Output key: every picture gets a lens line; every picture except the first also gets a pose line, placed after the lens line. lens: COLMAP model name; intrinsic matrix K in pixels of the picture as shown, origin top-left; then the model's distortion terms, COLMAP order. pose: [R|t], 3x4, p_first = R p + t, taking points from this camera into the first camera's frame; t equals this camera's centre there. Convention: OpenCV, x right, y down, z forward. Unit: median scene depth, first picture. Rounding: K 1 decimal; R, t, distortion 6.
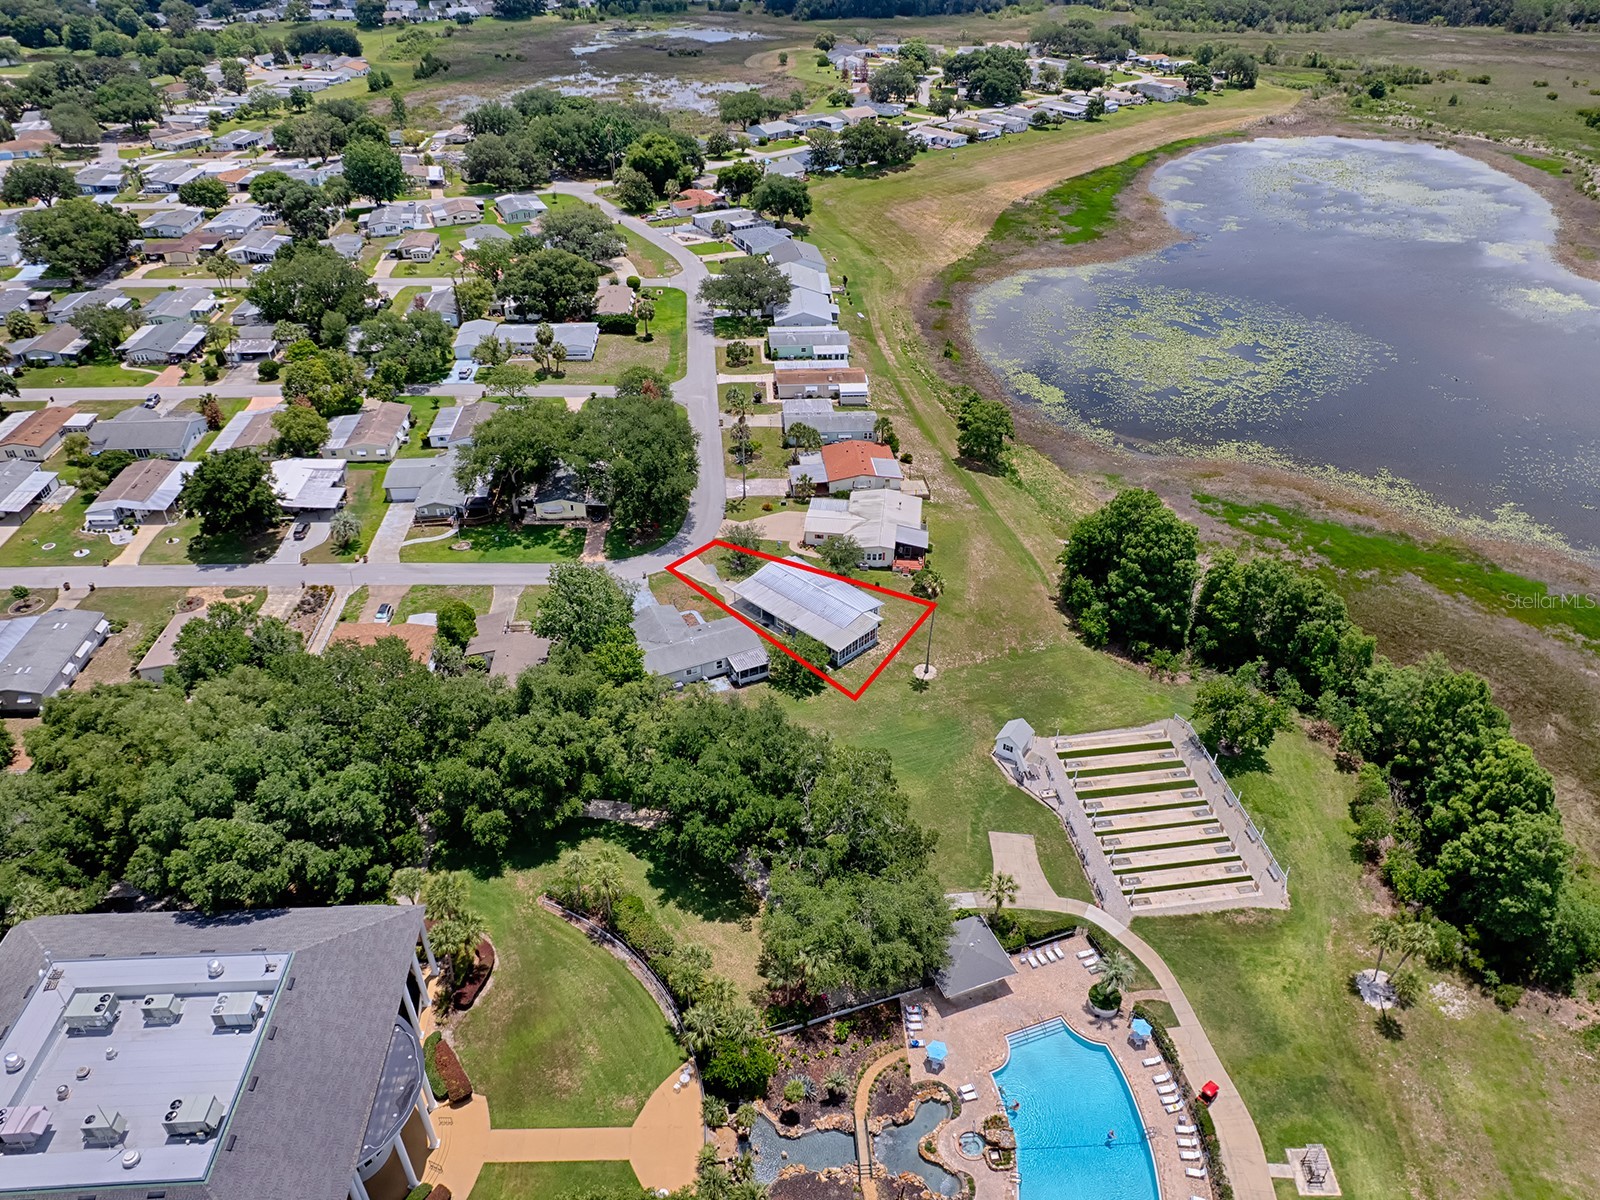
lens RADIAL K [[1155.0, 0, 806.4], [0, 1155.0, 615.0], [0, 0, 1]] dist [-0.091662, 0.084136]
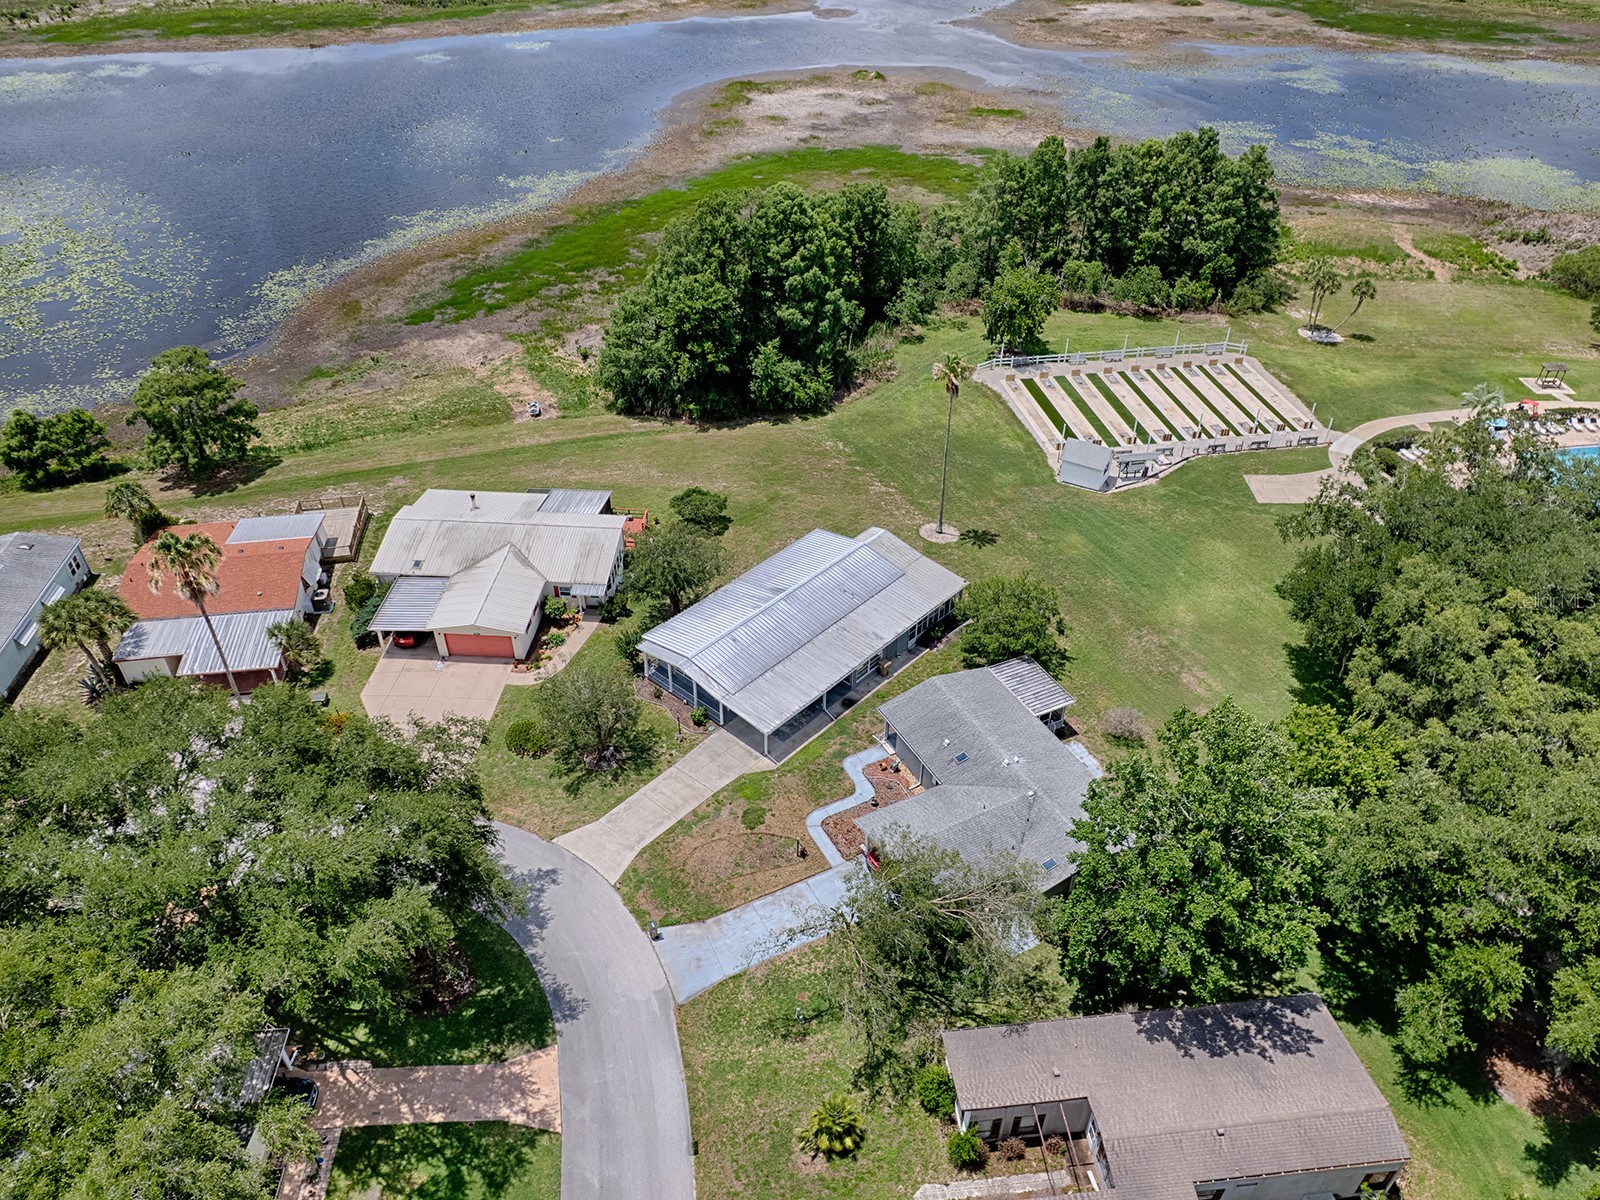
lens RADIAL K [[1155.0, 0, 806.4], [0, 1155.0, 615.0], [0, 0, 1]] dist [-0.091662, 0.084136]
pose [[-0.041676, -0.617491, 0.785473, -0.331846], [0.565906, 0.633308, 0.527894, -0.236909], [-0.823416, 0.466504, 0.323048, 0.731478]]
